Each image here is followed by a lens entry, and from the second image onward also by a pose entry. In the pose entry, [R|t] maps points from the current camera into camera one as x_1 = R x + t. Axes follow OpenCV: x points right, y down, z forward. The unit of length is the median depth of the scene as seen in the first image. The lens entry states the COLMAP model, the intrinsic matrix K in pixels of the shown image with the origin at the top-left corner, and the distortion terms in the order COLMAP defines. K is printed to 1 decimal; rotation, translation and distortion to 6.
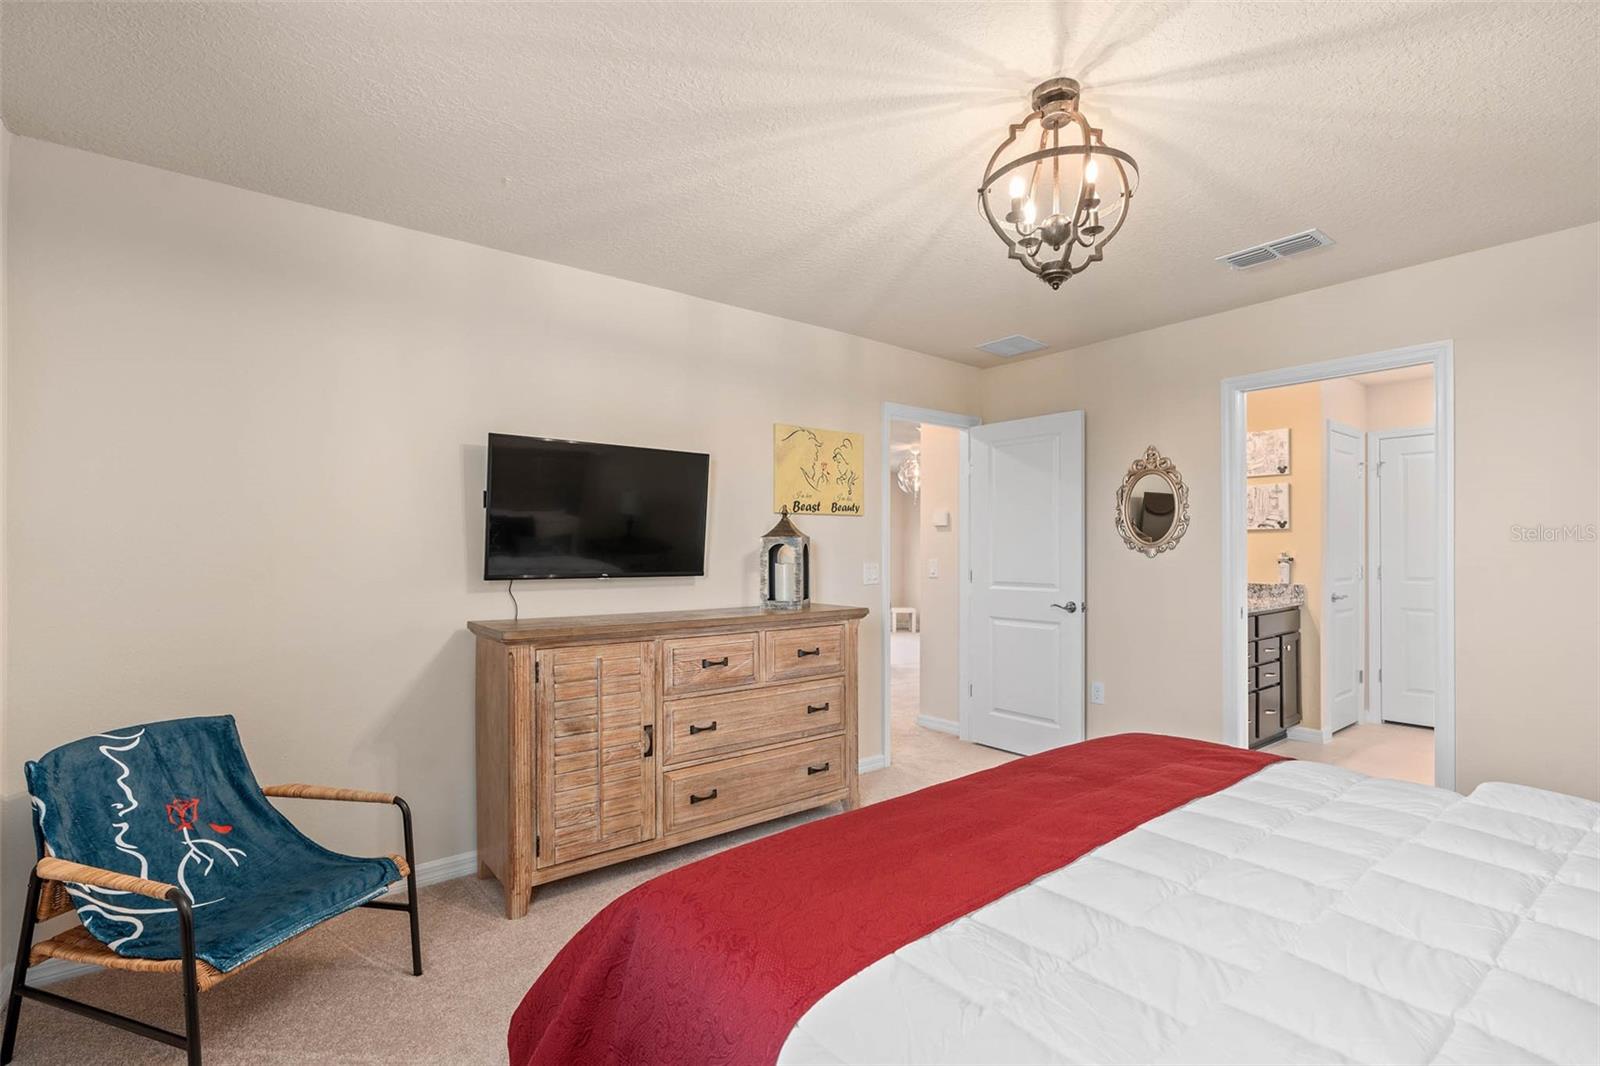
lens RADIAL K [[735.1, 0, 796.7], [0, 735.1, 539.2], [0, 0, 1]] dist [-0.007899, 0.002532]
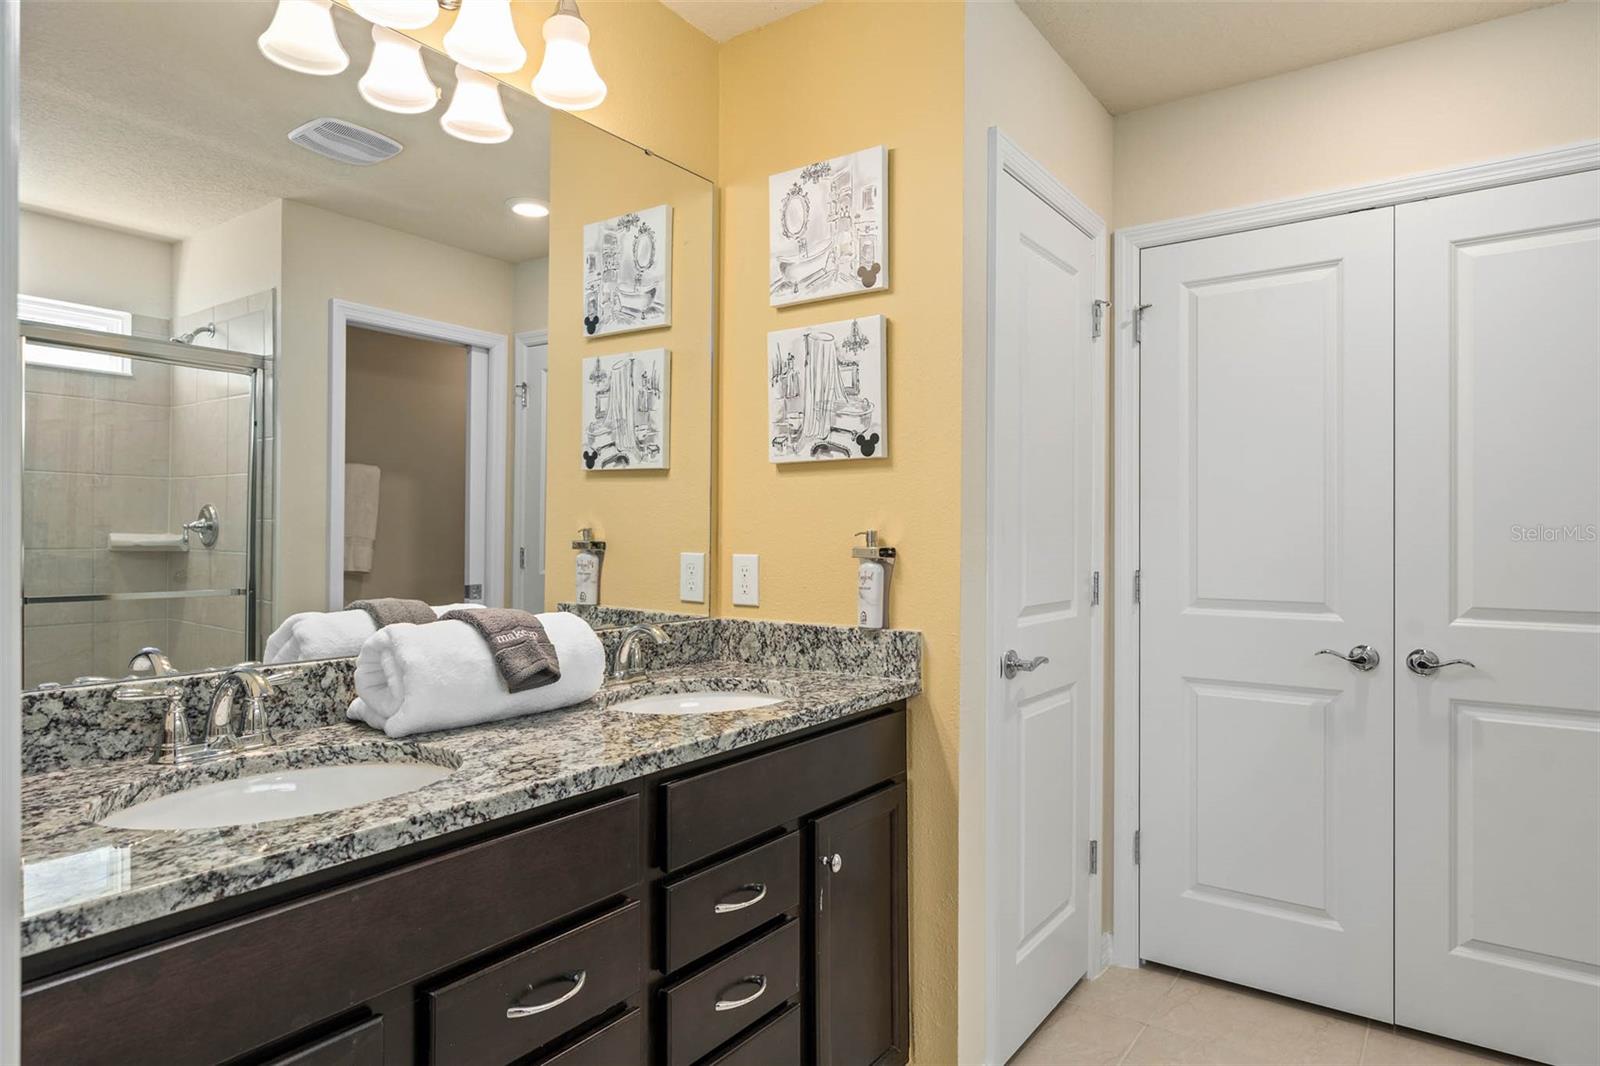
lens RADIAL K [[931.0, 0, 800.8], [0, 931.0, 533.4], [0, 0, 1]] dist [-0.017994, -0.000477]
pose [[0.961800, 0.004155, 0.273722, 0.521395], [-0.004737, 0.999988, 0.001465, 0.018581], [-0.273713, -0.002705, 0.961808, 0.612265]]
